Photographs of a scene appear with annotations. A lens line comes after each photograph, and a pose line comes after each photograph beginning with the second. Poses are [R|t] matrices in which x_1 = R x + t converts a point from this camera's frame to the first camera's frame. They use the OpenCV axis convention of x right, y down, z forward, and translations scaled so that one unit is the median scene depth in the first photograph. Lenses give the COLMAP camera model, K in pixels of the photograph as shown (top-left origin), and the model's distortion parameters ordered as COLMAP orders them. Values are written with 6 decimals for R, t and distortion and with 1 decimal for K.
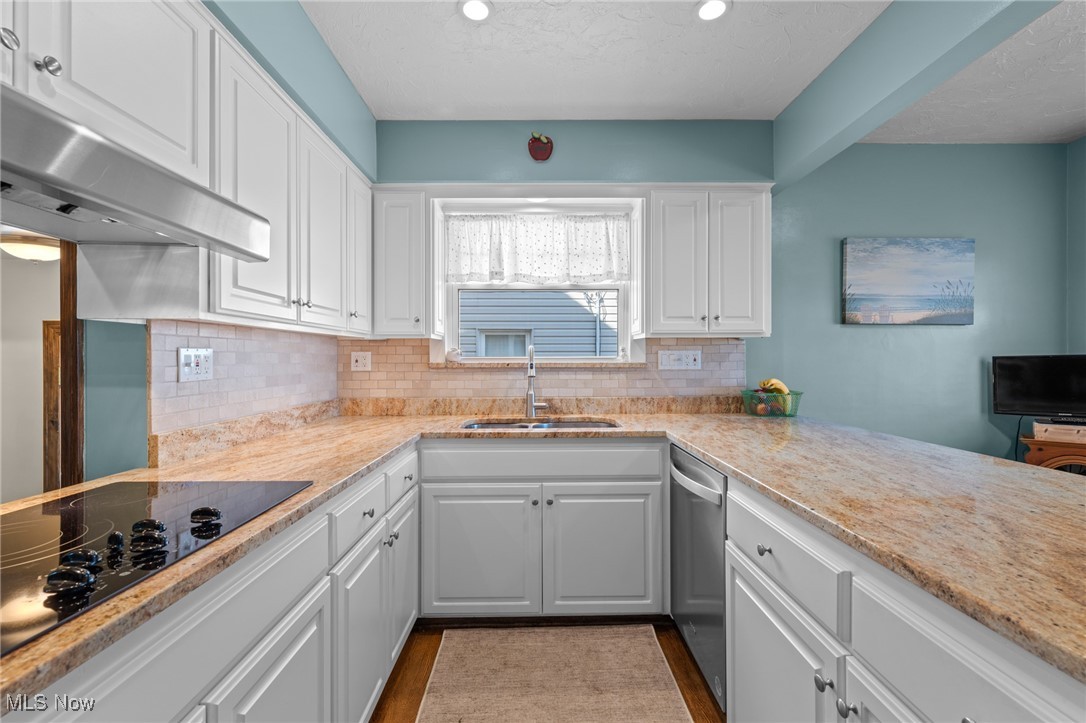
lens RADIAL K [[437.9, 0, 543.0], [0, 437.9, 361.5], [0, 0, 1]] dist [0.000299, -0.000011]
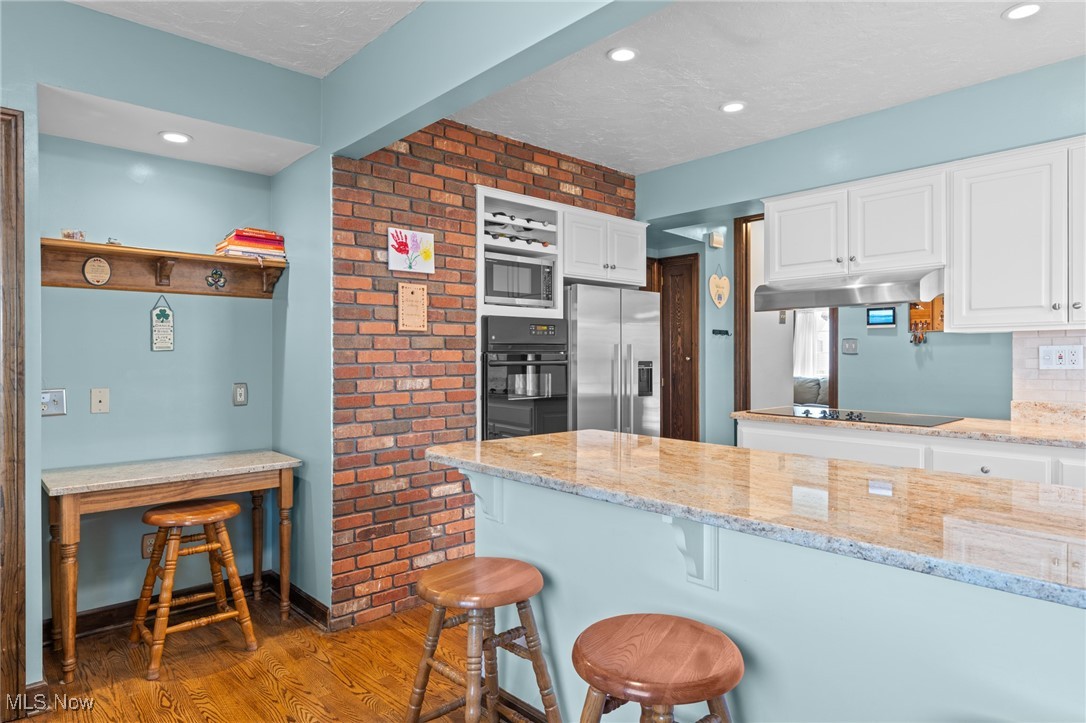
lens RADIAL K [[637.8, 0, 543.0], [0, 637.8, 361.5], [0, 0, 1]] dist [0.000090, 0.000013]
pose [[-0.745798, 0.006627, -0.666139, 1.834978], [0.001303, 0.999963, 0.008490, 0.002474], [0.666170, 0.005464, -0.745779, 1.513786]]
